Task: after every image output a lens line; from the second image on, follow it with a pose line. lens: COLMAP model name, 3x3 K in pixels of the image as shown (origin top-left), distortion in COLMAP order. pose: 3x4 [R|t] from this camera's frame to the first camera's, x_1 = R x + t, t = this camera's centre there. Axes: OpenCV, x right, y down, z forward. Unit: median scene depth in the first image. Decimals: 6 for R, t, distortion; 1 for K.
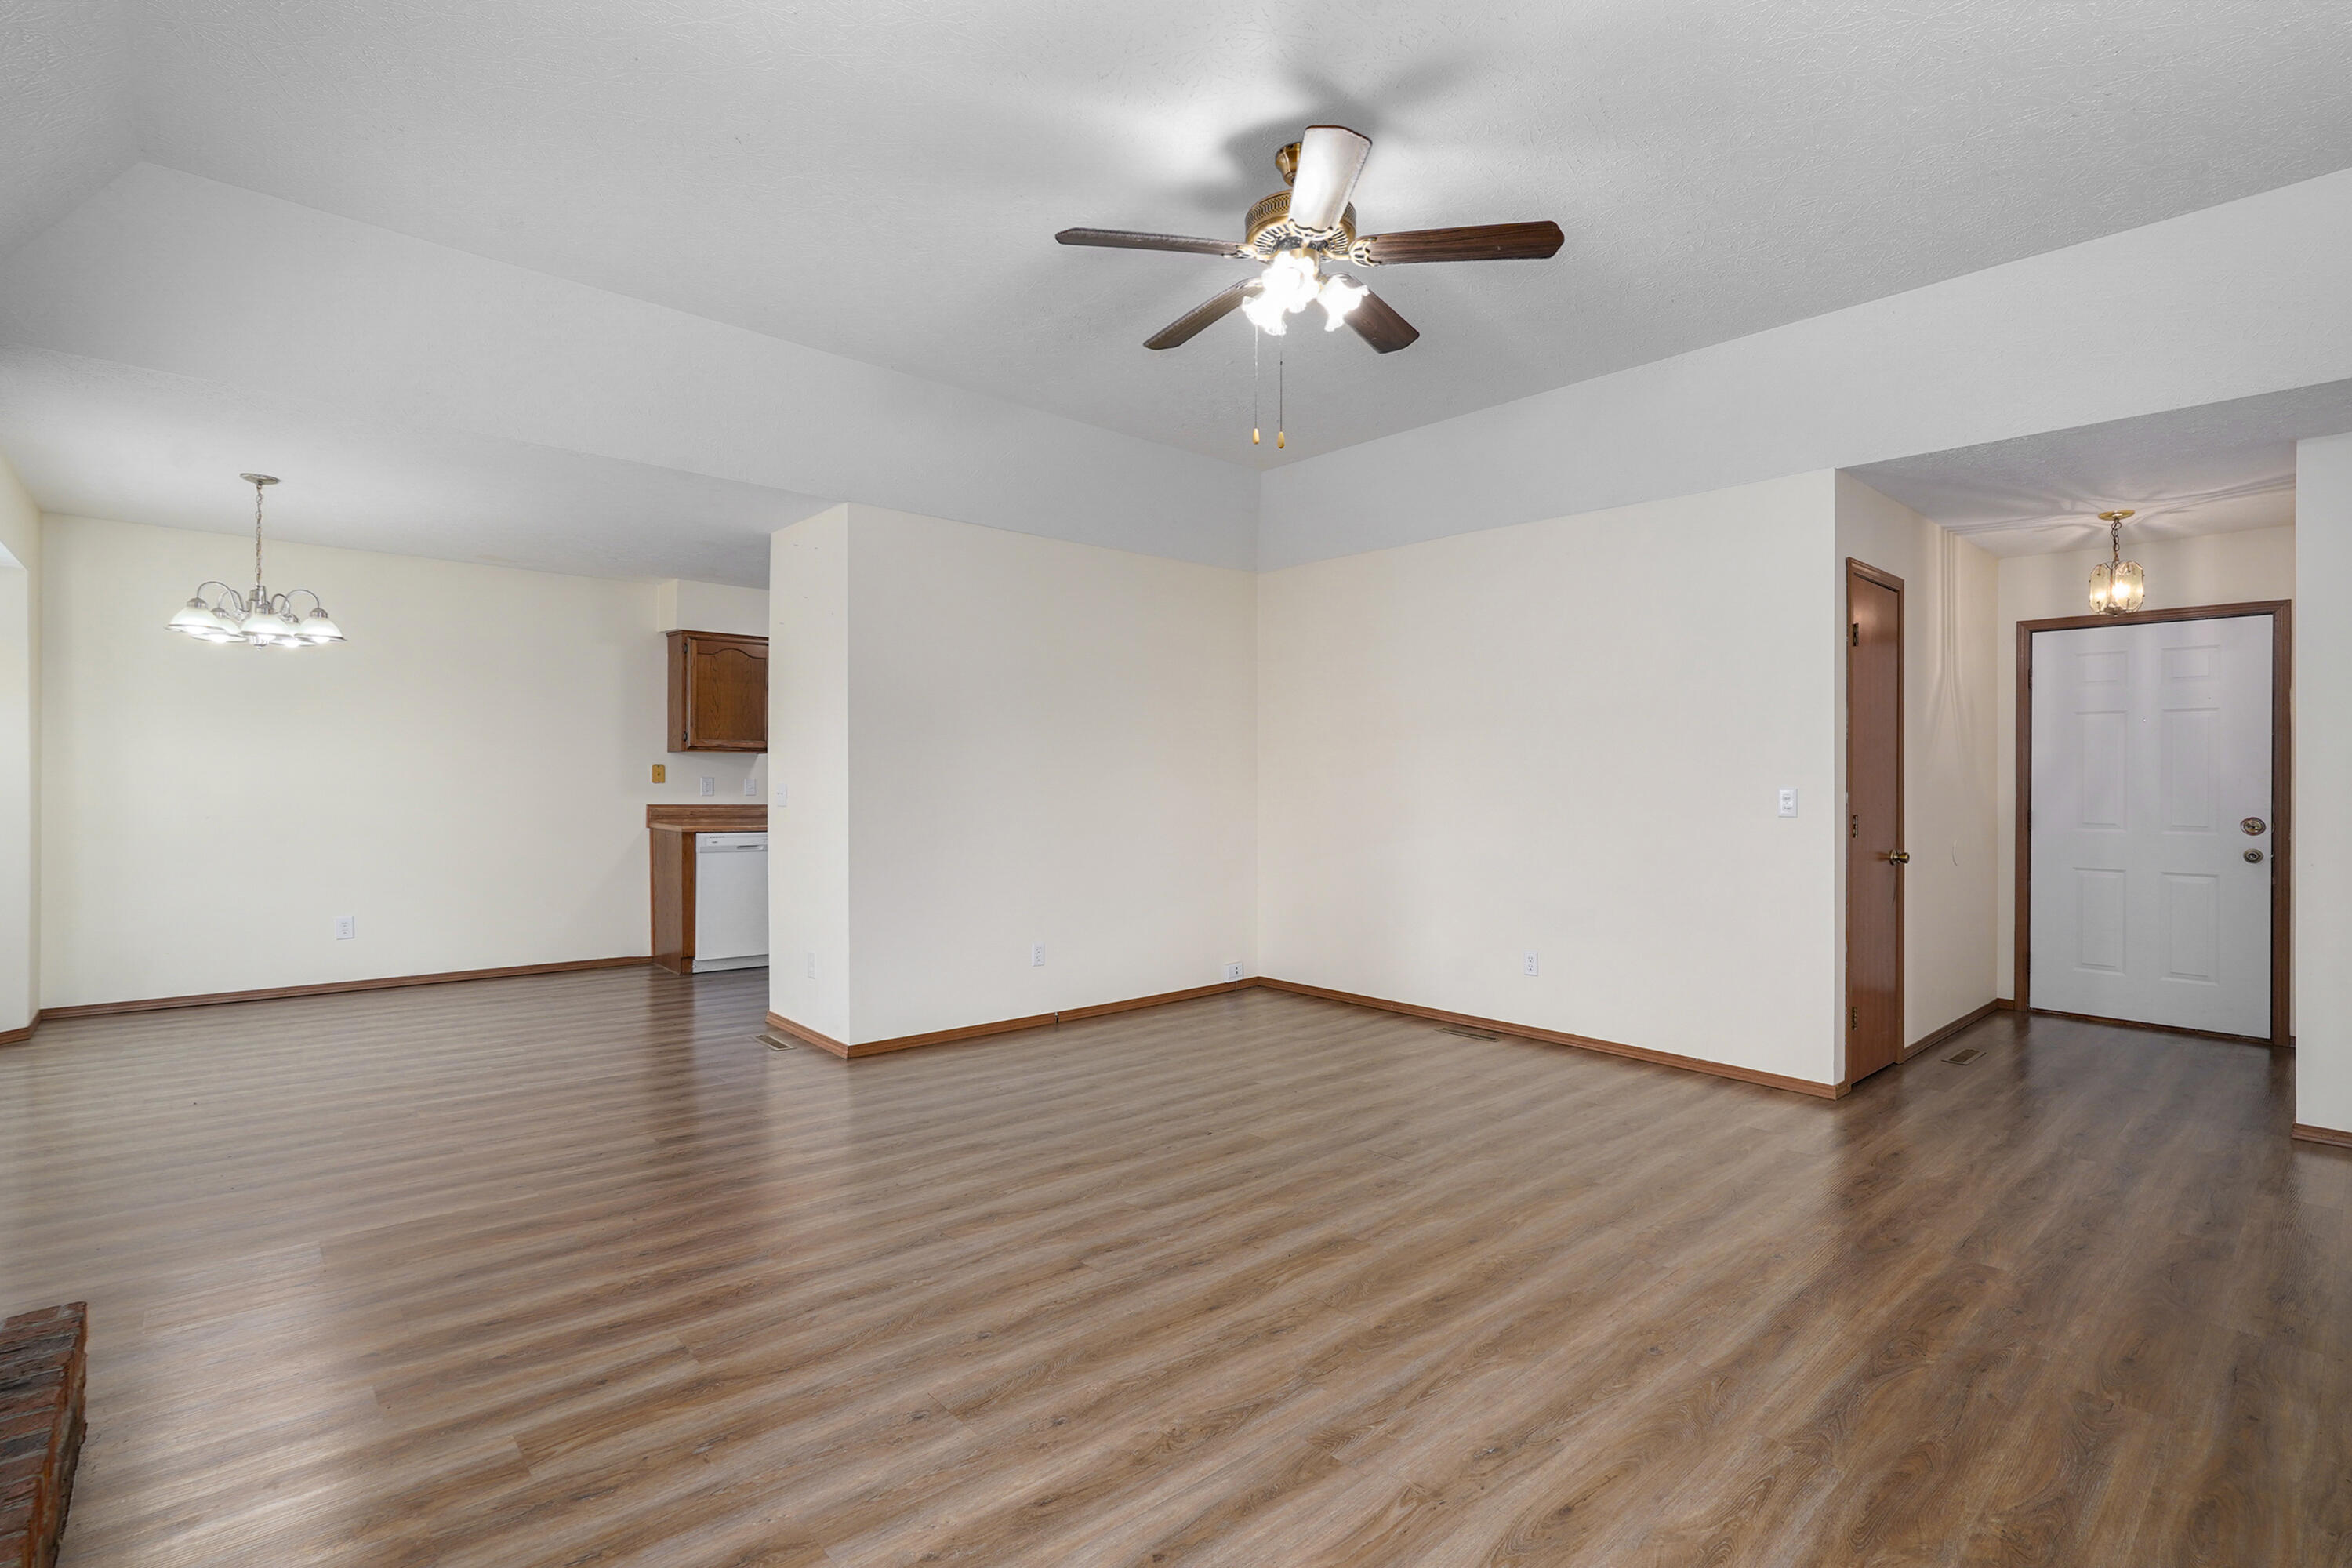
lens RADIAL K [[1092.9, 0, 1176.0], [0, 1092.9, 784.0], [0, 0, 1]] dist [-0.005541, -0.000083]
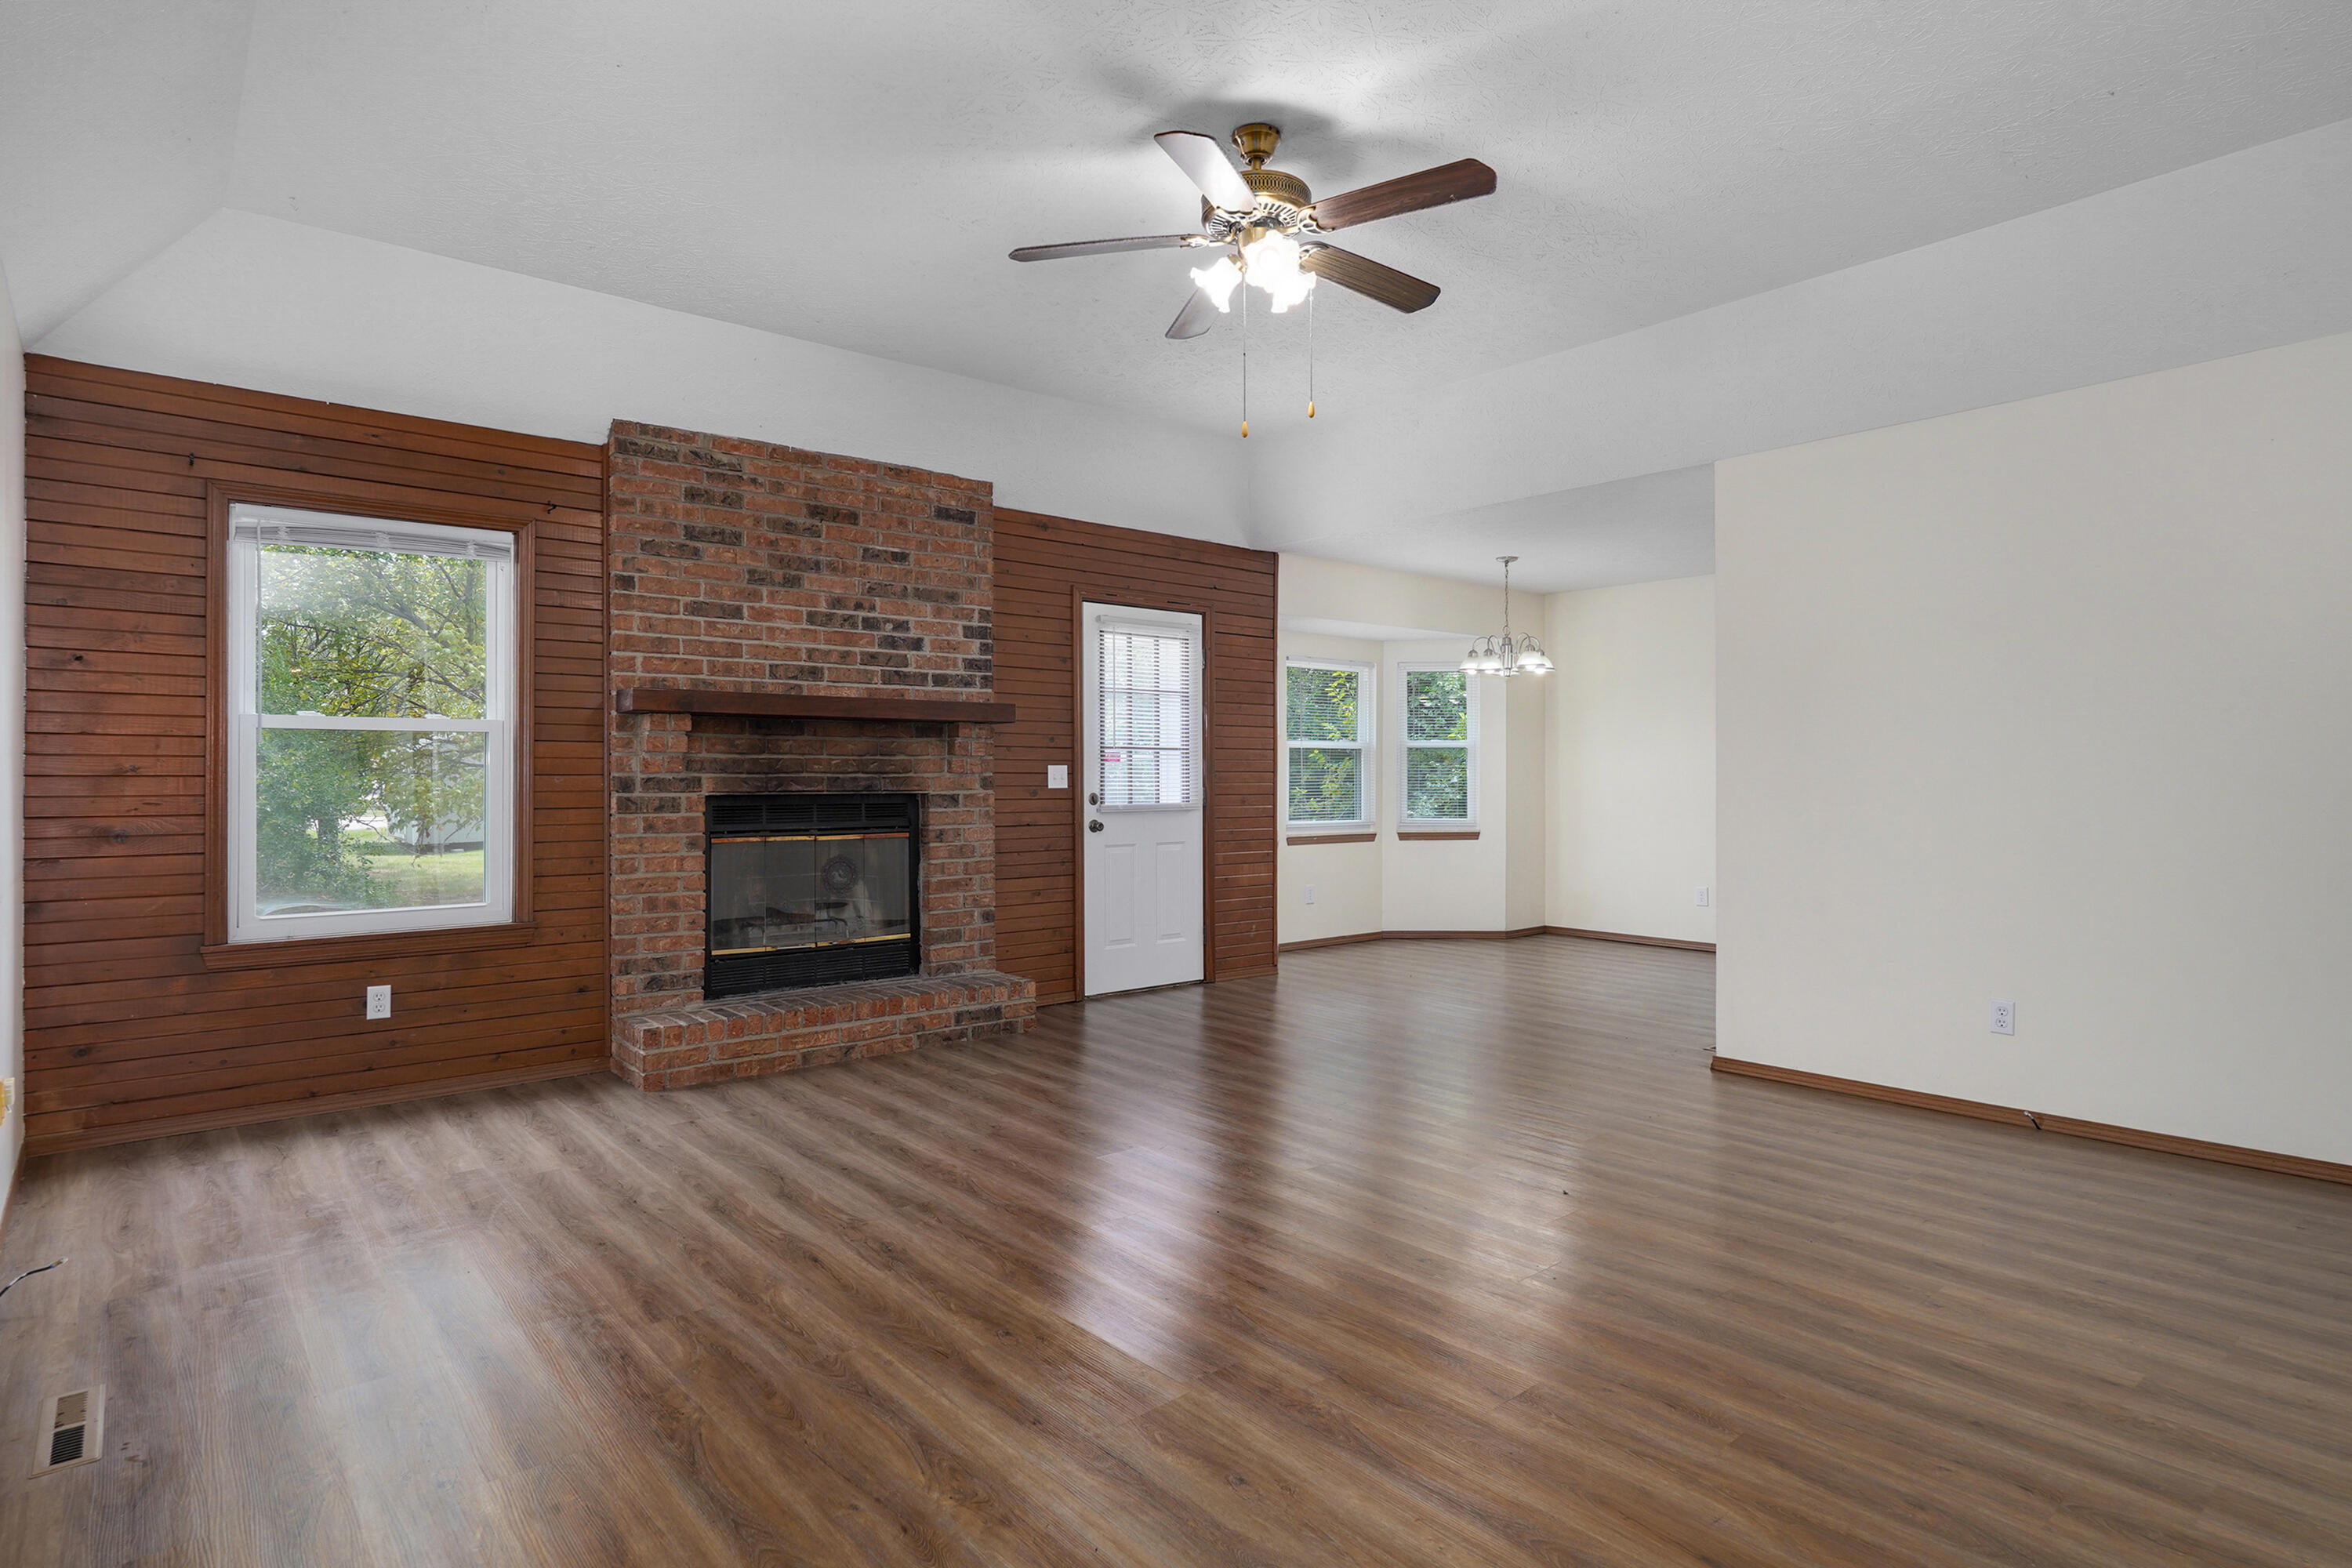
lens RADIAL K [[1258.6, 0, 1176.0], [0, 1258.6, 784.0], [0, 0, 1]] dist [-0.000457, -0.000072]
pose [[-0.030047, 0.001784, -0.999547, 1.757163], [0.003476, 0.999993, 0.001680, 0.020123], [0.999542, -0.003424, -0.030053, 1.325961]]
